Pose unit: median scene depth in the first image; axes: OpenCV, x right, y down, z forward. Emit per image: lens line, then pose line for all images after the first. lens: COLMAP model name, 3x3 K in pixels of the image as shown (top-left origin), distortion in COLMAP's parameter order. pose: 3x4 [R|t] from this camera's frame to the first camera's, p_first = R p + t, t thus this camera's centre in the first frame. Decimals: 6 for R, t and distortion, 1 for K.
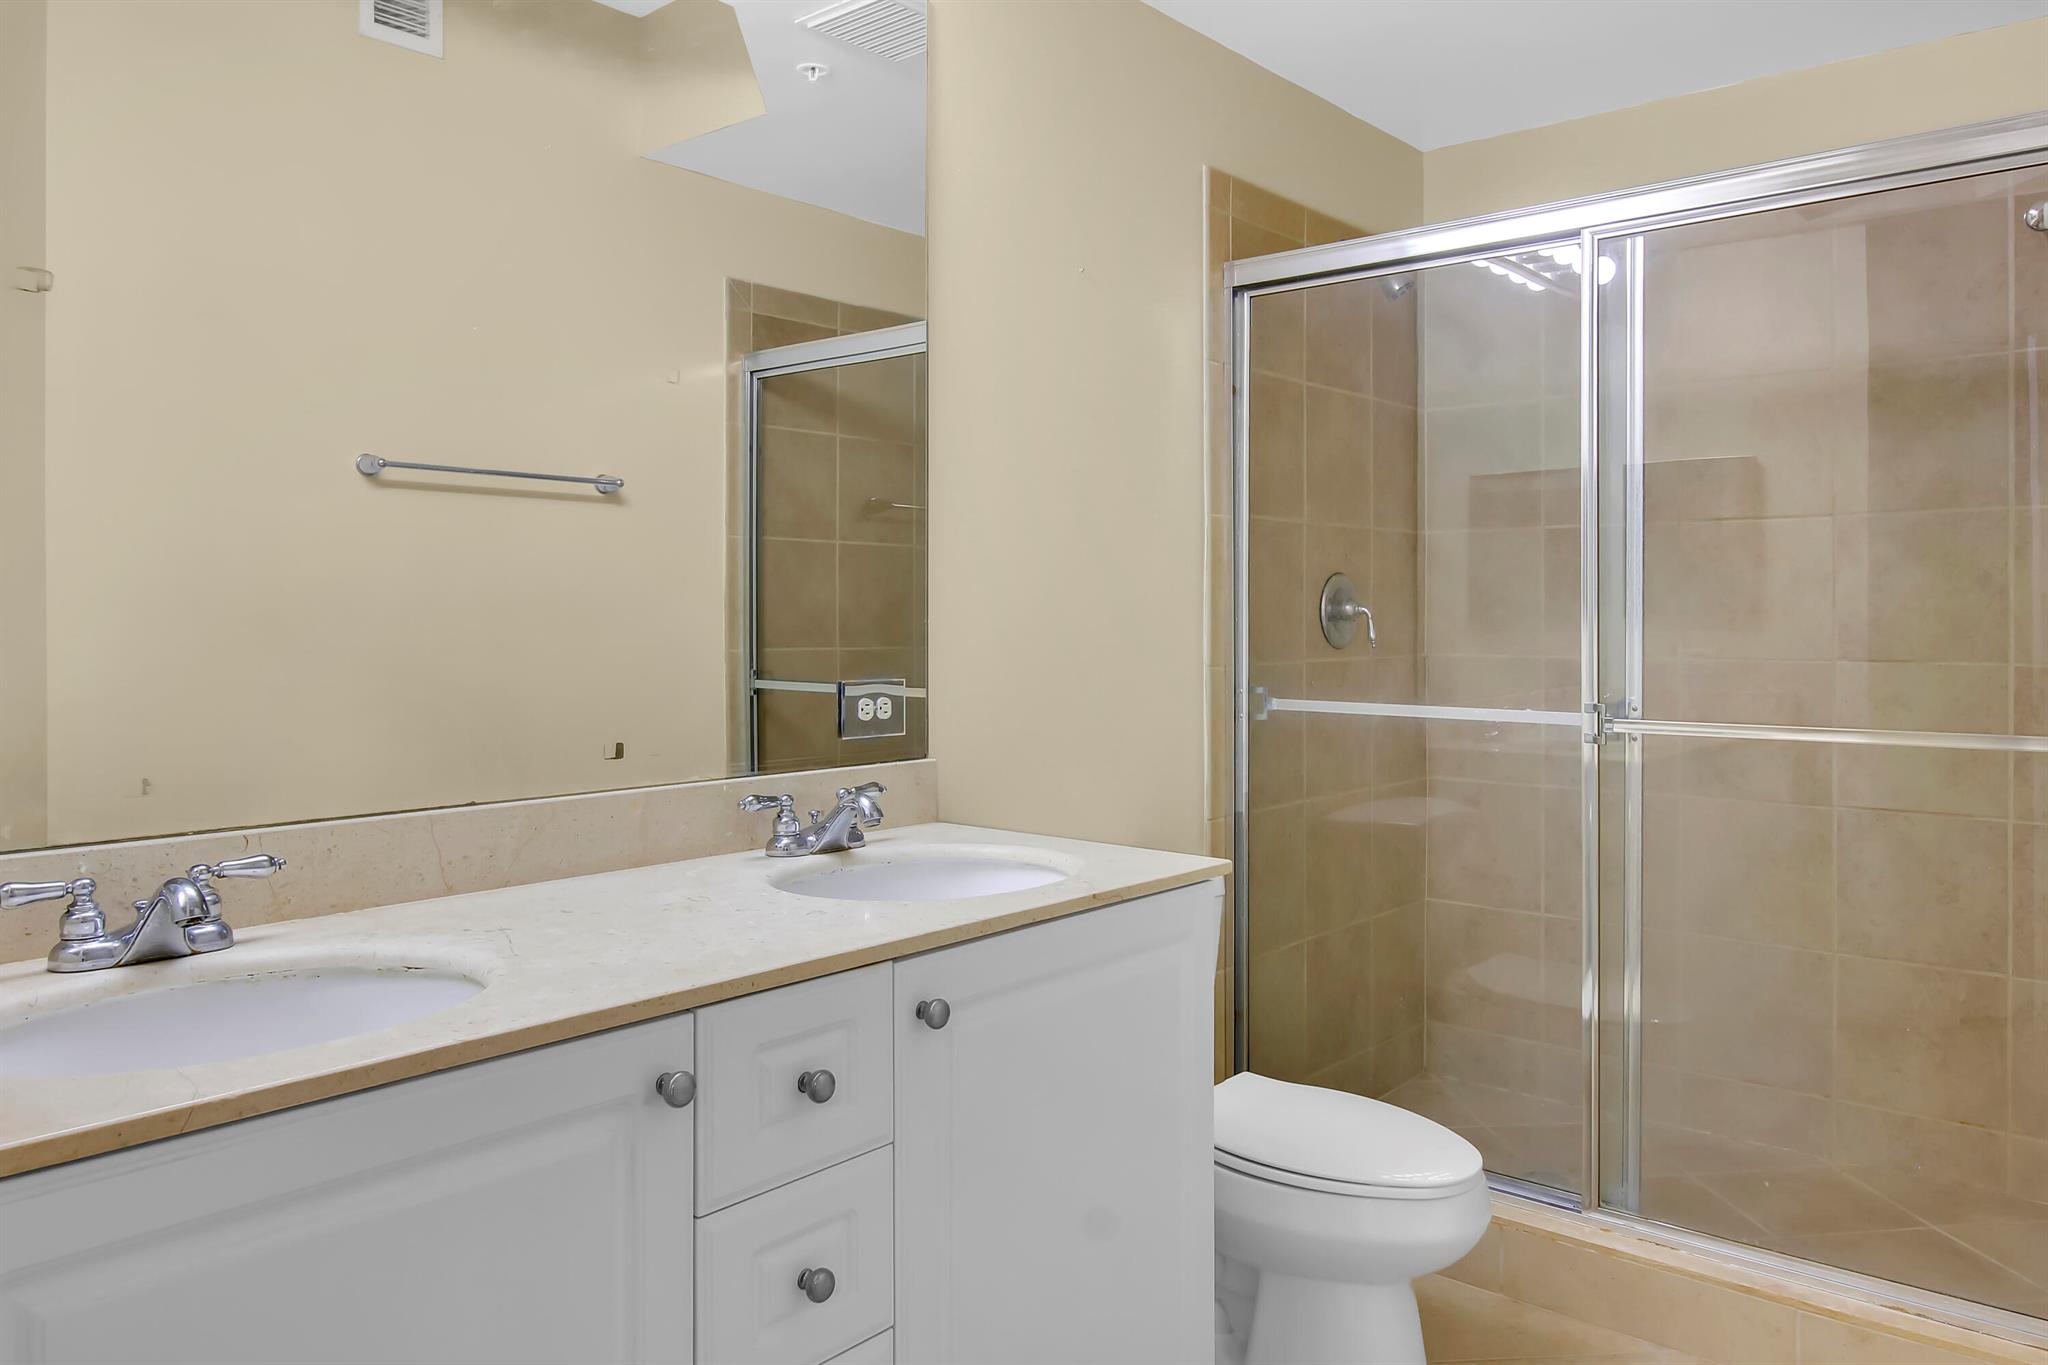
lens RADIAL K [[1466.4, 0, 995.8], [0, 1466.4, 617.1], [0, 0, 1]] dist [0.001010, -0.002687]
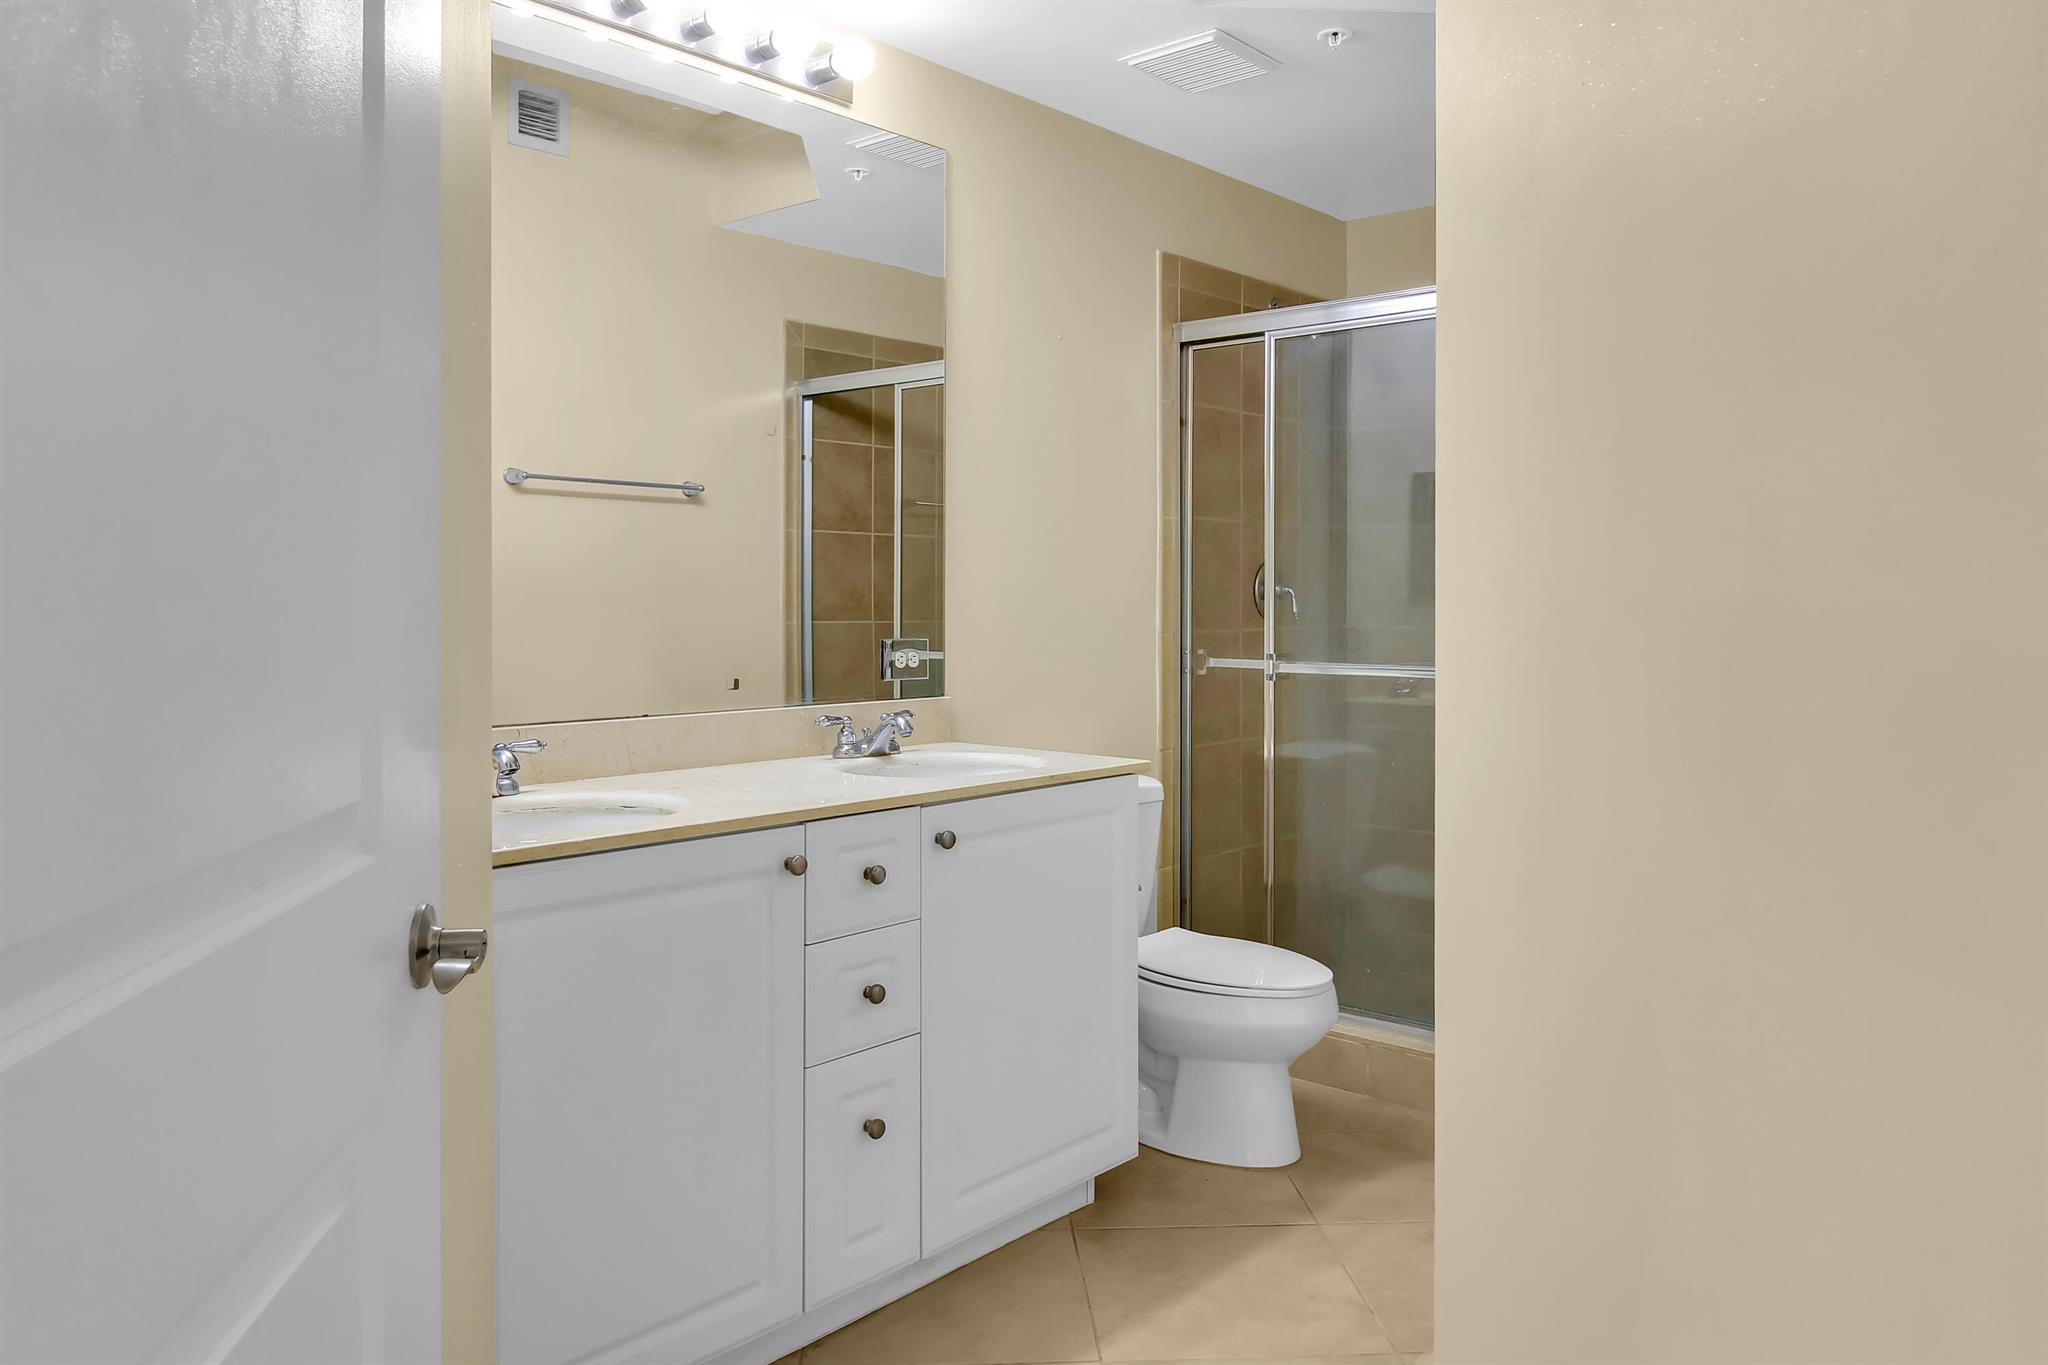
lens RADIAL K [[1484.2, 0, 1024.6], [0, 1484.2, 574.3], [0, 0, 1]] dist [0.002945, -0.007023]
pose [[0.999993, 0.001555, 0.003387, 0.019777], [-0.001503, 0.999883, -0.015243, 0.001513], [-0.003410, 0.015238, 0.999878, -0.329053]]
